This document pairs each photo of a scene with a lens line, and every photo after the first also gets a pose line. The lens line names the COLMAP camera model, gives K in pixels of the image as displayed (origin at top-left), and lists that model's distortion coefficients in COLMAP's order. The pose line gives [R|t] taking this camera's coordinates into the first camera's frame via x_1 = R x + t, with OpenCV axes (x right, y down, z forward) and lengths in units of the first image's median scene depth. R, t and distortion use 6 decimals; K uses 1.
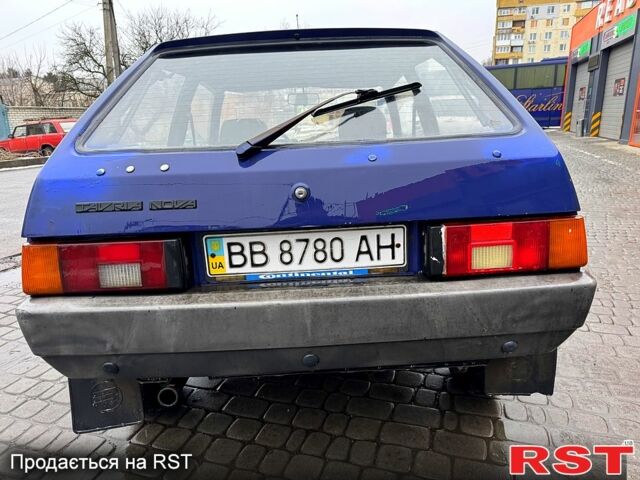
lens RADIAL K [[434.5, 0, 320.0], [0, 434.5, 240.0], [0, 0, 1]] dist [0.041205, -0.048132]
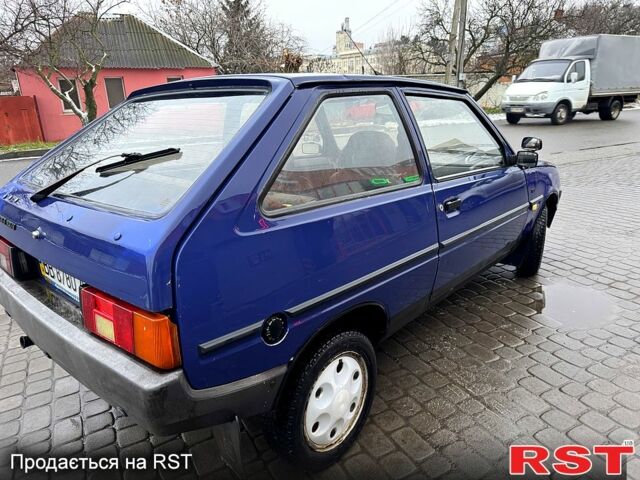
lens RADIAL K [[434.5, 0, 320.0], [0, 434.5, 240.0], [0, 0, 1]] dist [0.041205, -0.048132]
pose [[0.754556, 0.215635, -0.619795, 1.352106], [-0.166575, 0.976474, 0.136935, -0.393024], [0.634742, -0.000083, 0.772724, 0.462634]]
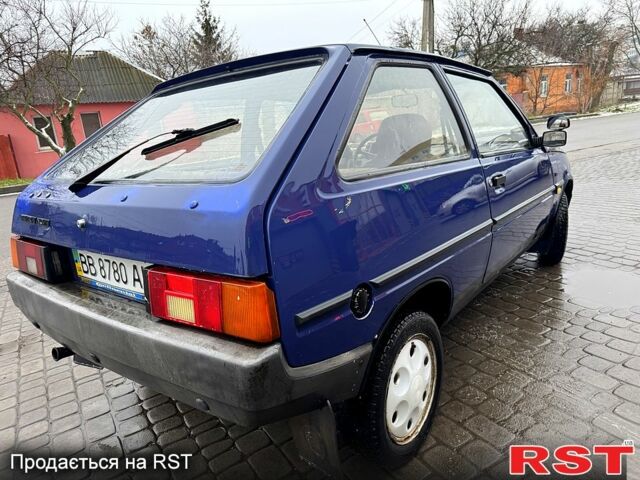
lens RADIAL K [[434.5, 0, 320.0], [0, 434.5, 240.0], [0, 0, 1]] dist [0.041205, -0.048132]
pose [[0.792417, 0.128283, -0.596338, 1.134544], [-0.104832, 0.991730, 0.074037, -0.206119], [0.600904, 0.003847, 0.799312, 0.377952]]
